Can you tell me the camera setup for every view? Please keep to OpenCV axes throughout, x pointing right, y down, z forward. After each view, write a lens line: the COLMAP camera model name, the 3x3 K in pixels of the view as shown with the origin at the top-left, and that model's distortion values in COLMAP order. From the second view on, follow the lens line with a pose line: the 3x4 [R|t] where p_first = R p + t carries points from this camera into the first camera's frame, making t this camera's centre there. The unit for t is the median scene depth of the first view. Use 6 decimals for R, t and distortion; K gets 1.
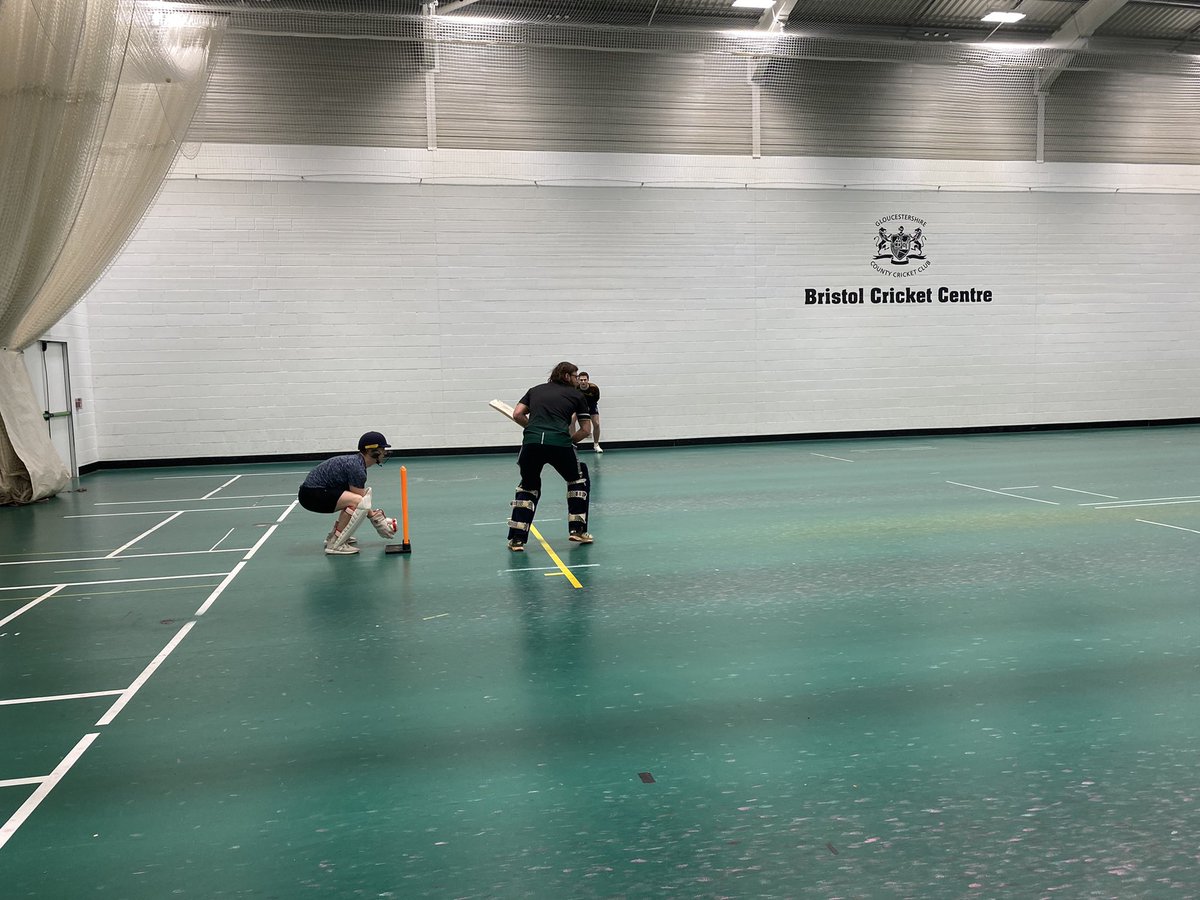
lens RADIAL K [[926.8, 0, 580.7], [0, 926.8, 447.2], [0, 0, 1]] dist [0.058506, -0.070470]
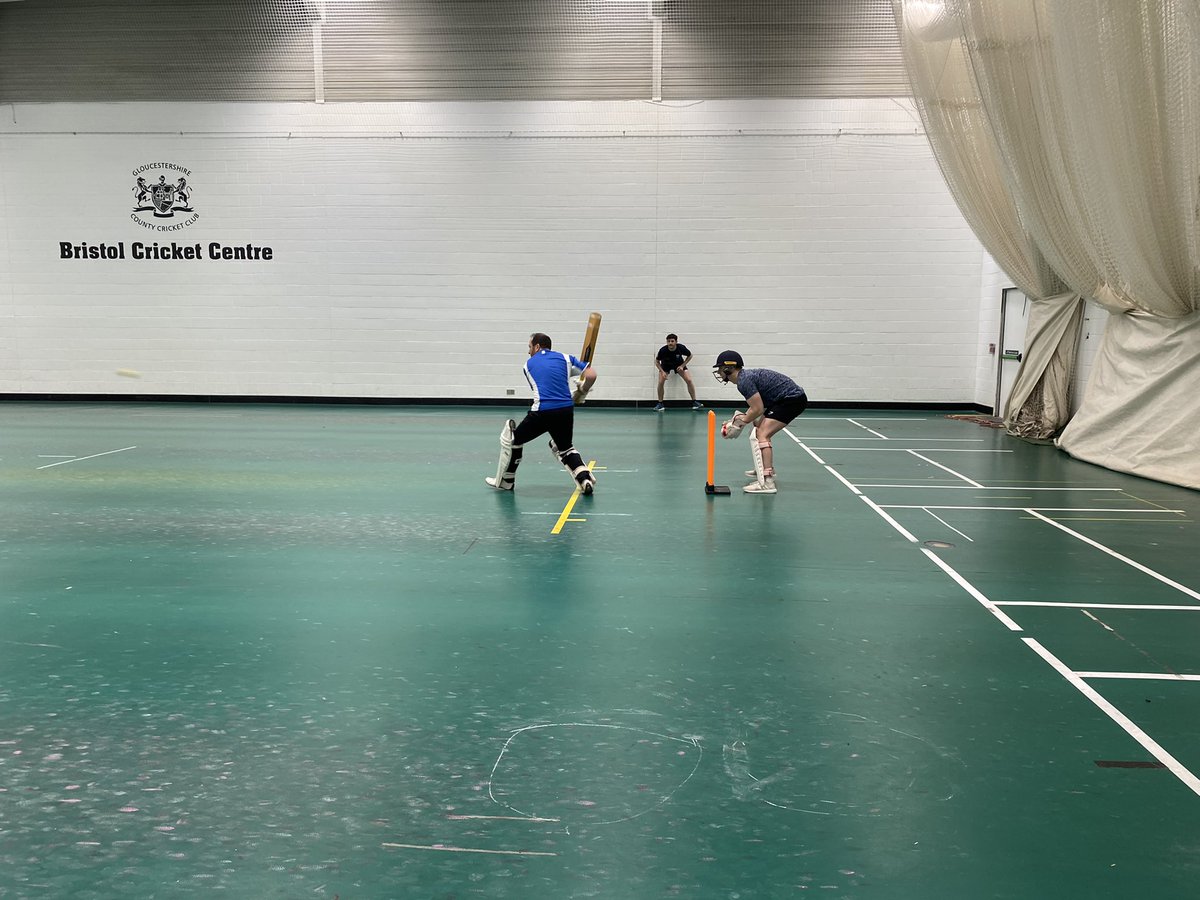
lens RADIAL K [[926.8, 0, 580.7], [0, 926.8, 447.2], [0, 0, 1]] dist [0.058506, -0.070470]
pose [[0.963645, 0.063209, -0.259602, 0.998224], [-0.050761, 0.997229, 0.054386, -0.039056], [0.262320, -0.039231, 0.964183, 0.199739]]
